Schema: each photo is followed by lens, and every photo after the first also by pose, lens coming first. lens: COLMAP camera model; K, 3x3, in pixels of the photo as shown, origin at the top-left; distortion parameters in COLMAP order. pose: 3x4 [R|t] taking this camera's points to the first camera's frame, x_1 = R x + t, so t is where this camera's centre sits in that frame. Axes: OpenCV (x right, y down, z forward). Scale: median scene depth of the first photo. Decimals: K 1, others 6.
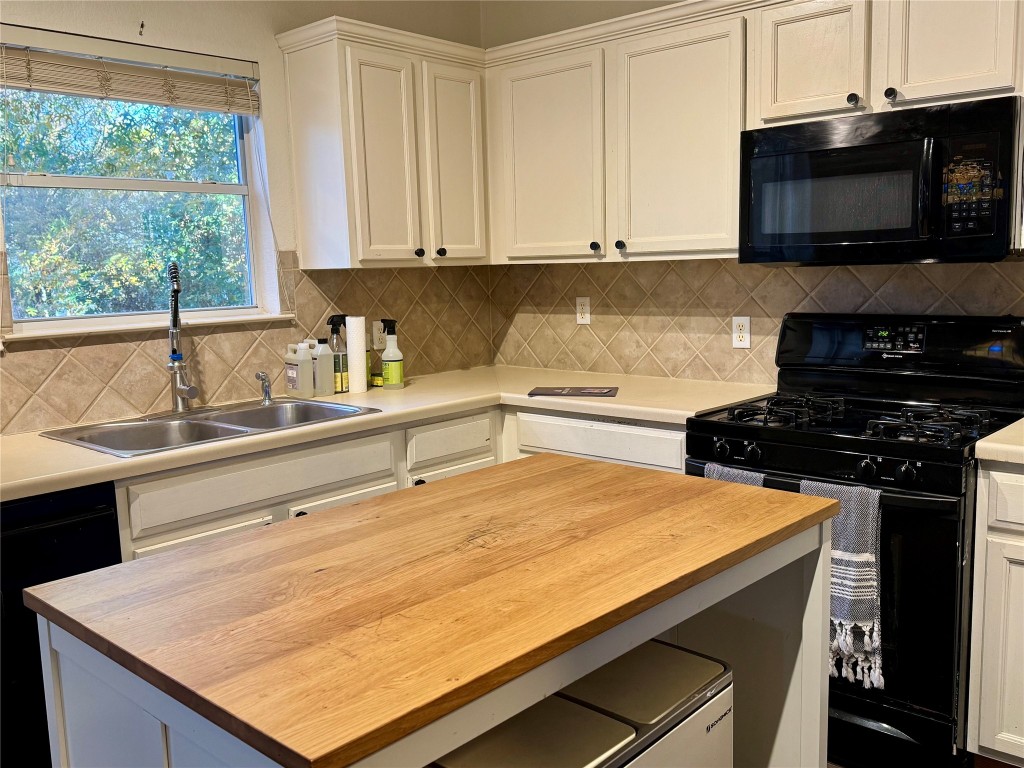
lens RADIAL K [[910.4, 0, 510.7], [0, 910.4, 387.4], [0, 0, 1]] dist [0.108315, -0.158139]
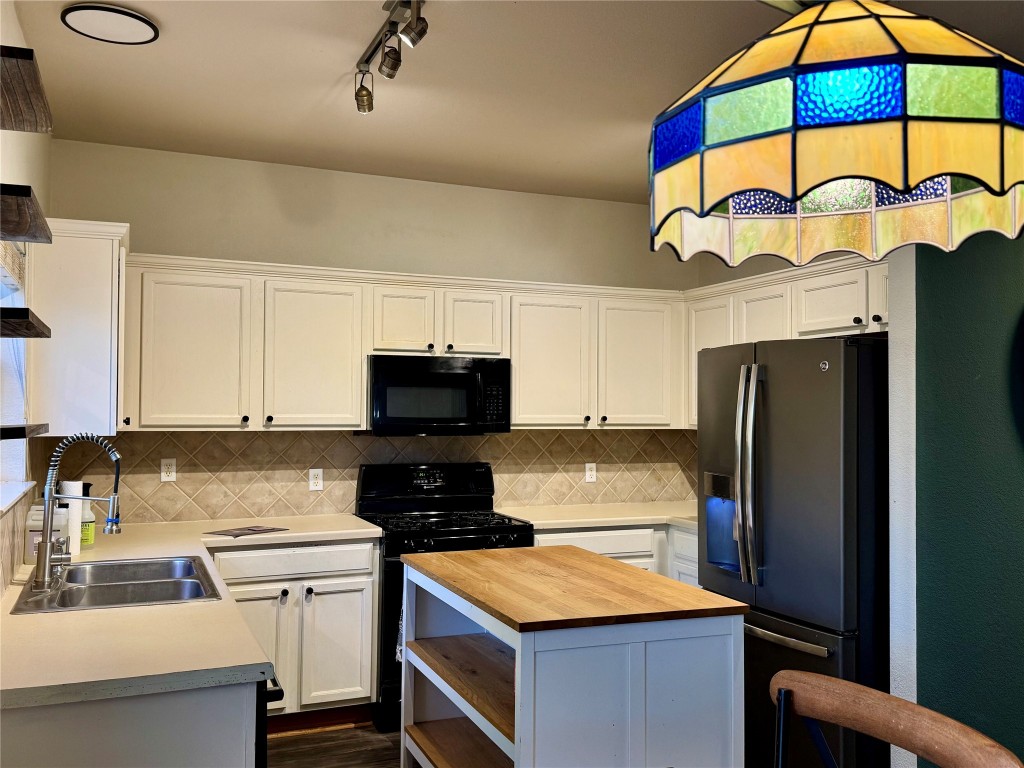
lens RADIAL K [[910.4, 0, 513.4], [0, 910.4, 381.2], [0, 0, 1]] dist [0.108315, -0.158139]
pose [[0.401928, 0.056665, 0.913916, -0.921807], [0.105753, 0.988532, -0.107800, -0.023651], [-0.909544, 0.139977, 0.391327, 0.115888]]
